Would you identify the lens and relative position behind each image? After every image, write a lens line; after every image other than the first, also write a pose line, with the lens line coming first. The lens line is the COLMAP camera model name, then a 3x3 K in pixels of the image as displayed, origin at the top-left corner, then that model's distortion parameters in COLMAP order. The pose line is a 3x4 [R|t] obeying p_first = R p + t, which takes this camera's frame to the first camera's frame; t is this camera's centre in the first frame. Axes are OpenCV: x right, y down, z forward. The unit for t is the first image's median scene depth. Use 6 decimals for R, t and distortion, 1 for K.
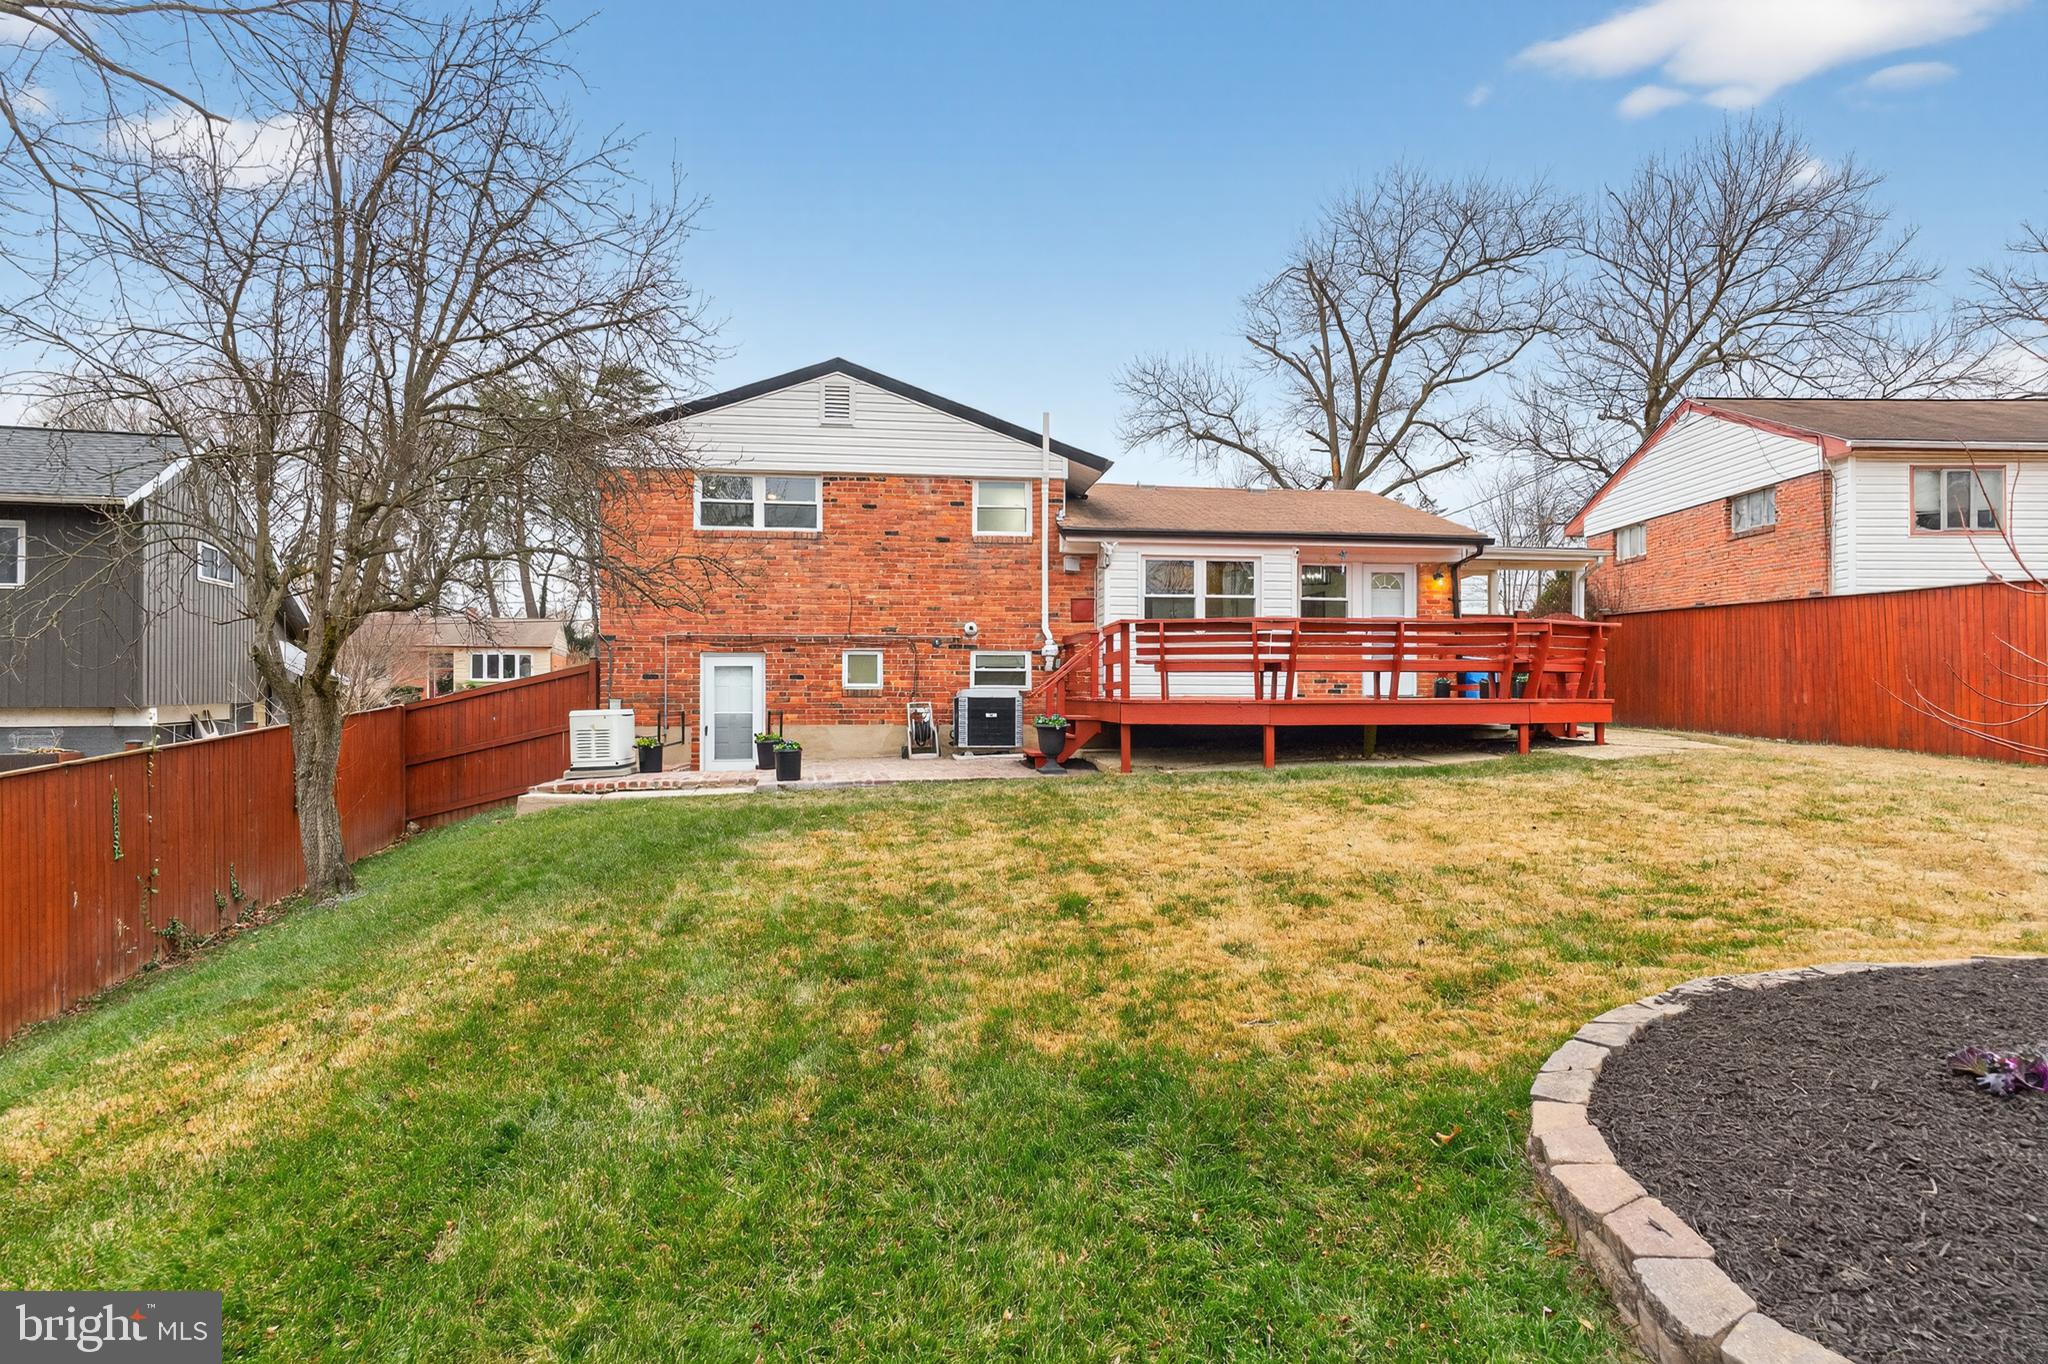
lens RADIAL K [[1039.7, 0, 1023.4], [0, 1039.7, 679.4], [0, 0, 1]] dist [-0.003145, 0.003428]
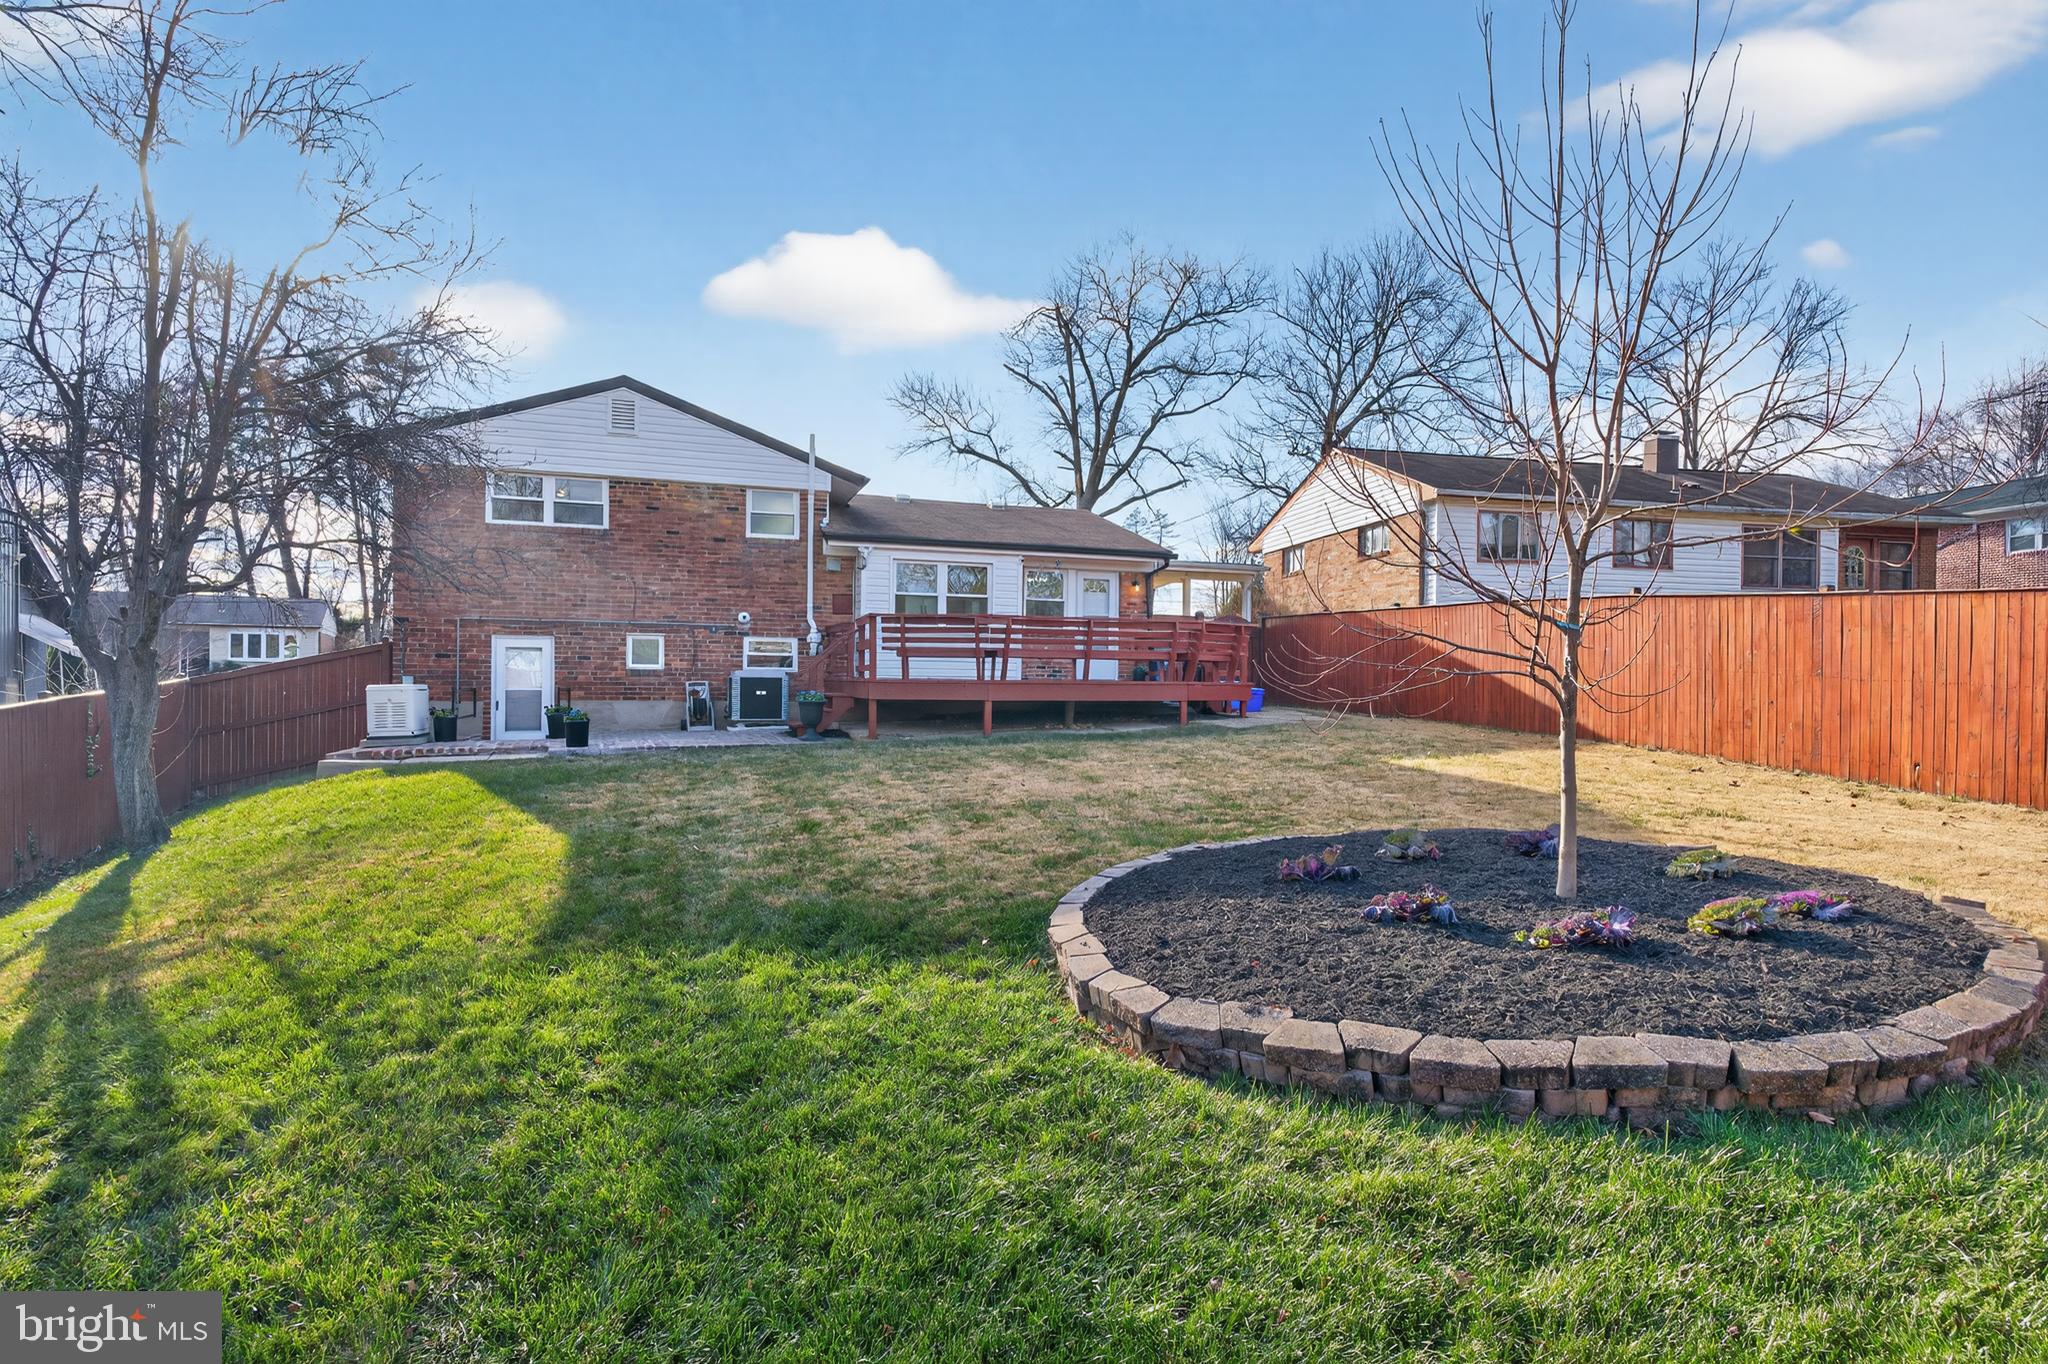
lens RADIAL K [[1039.7, 0, 1023.6], [0, 1039.7, 691.7], [0, 0, 1]] dist [-0.003145, 0.003428]
pose [[0.981101, 0.006520, 0.193385, 0.031576], [-0.010435, 0.999761, 0.019235, 0.007553], [-0.193213, -0.020889, 0.980934, -0.195654]]
